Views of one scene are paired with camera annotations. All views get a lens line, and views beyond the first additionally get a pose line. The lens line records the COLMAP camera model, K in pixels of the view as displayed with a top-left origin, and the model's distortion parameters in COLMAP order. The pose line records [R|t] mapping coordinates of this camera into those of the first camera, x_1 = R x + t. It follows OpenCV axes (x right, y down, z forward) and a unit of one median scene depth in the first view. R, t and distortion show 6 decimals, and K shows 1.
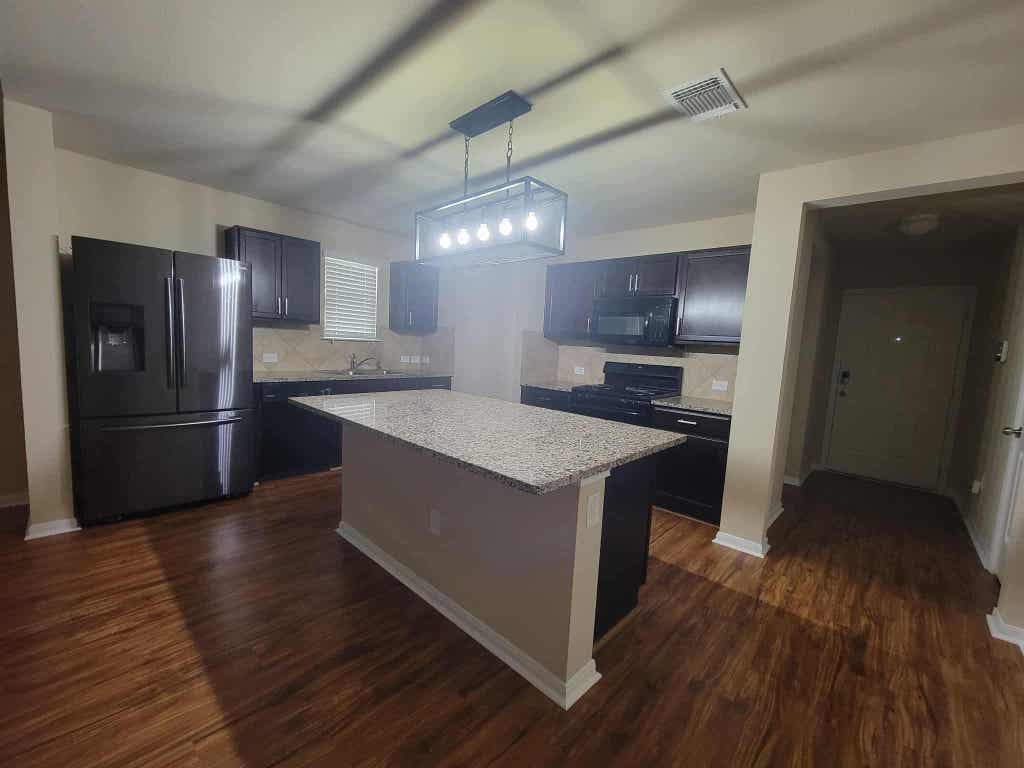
lens RADIAL K [[417.4, 0, 511.3], [0, 417.4, 385.2], [0, 0, 1]] dist [0.000536, -0.001172]
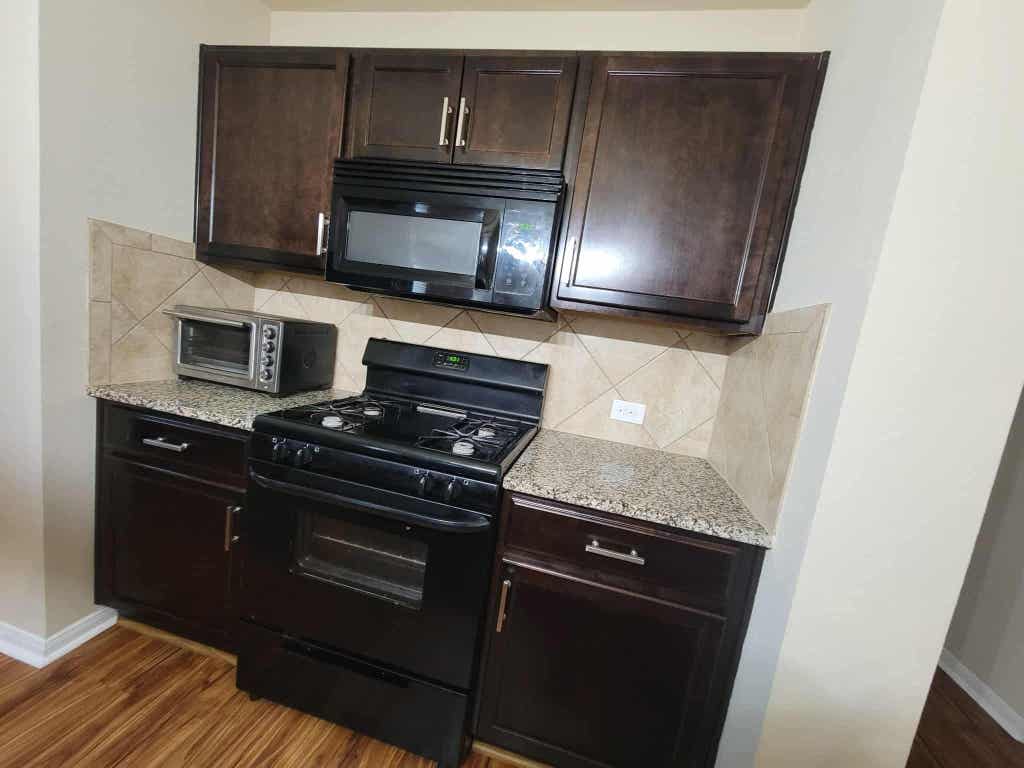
lens RADIAL K [[417.4, 0, 515.0], [0, 417.4, 386.1], [0, 0, 1]] dist [0.000536, -0.001172]
pose [[0.859397, 0.004611, 0.511288, 0.233016], [-0.048535, 0.996180, 0.072597, -0.076720], [-0.509000, -0.087205, 0.856338, 0.957835]]
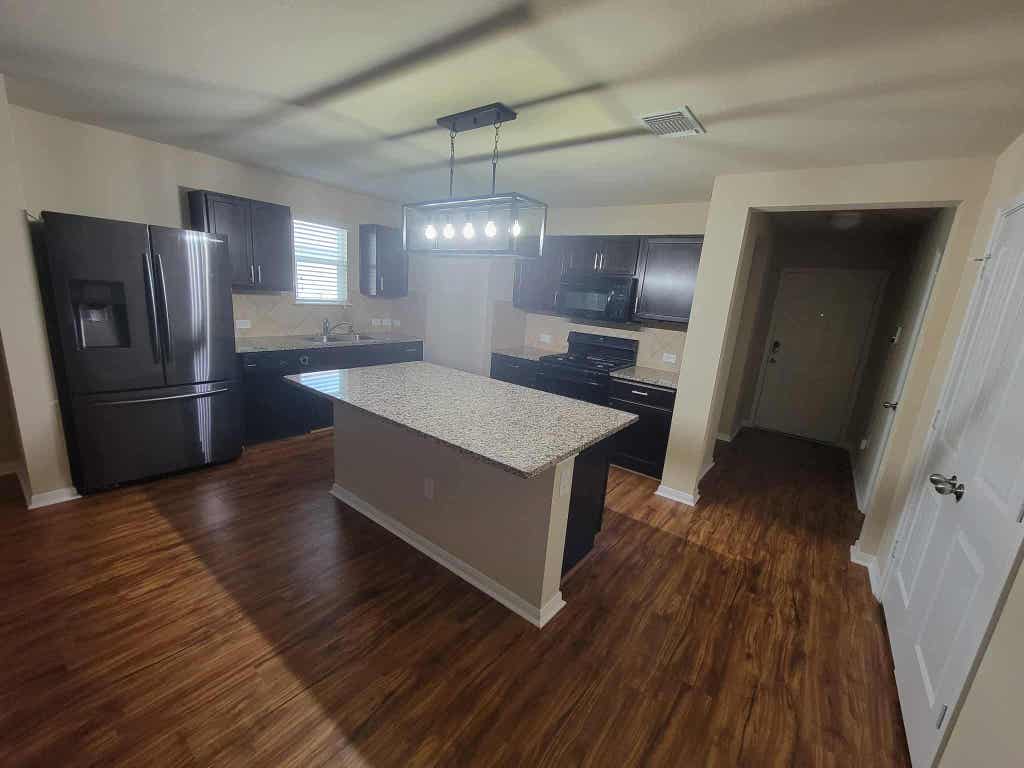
lens RADIAL K [[417.4, 0, 510.7], [0, 417.4, 385.5], [0, 0, 1]] dist [0.000536, -0.001172]
pose [[0.995109, 0.002819, 0.098746, -0.055360], [-0.015437, 0.991749, 0.127263, -0.089788], [-0.097572, -0.128165, 0.986941, -0.117399]]
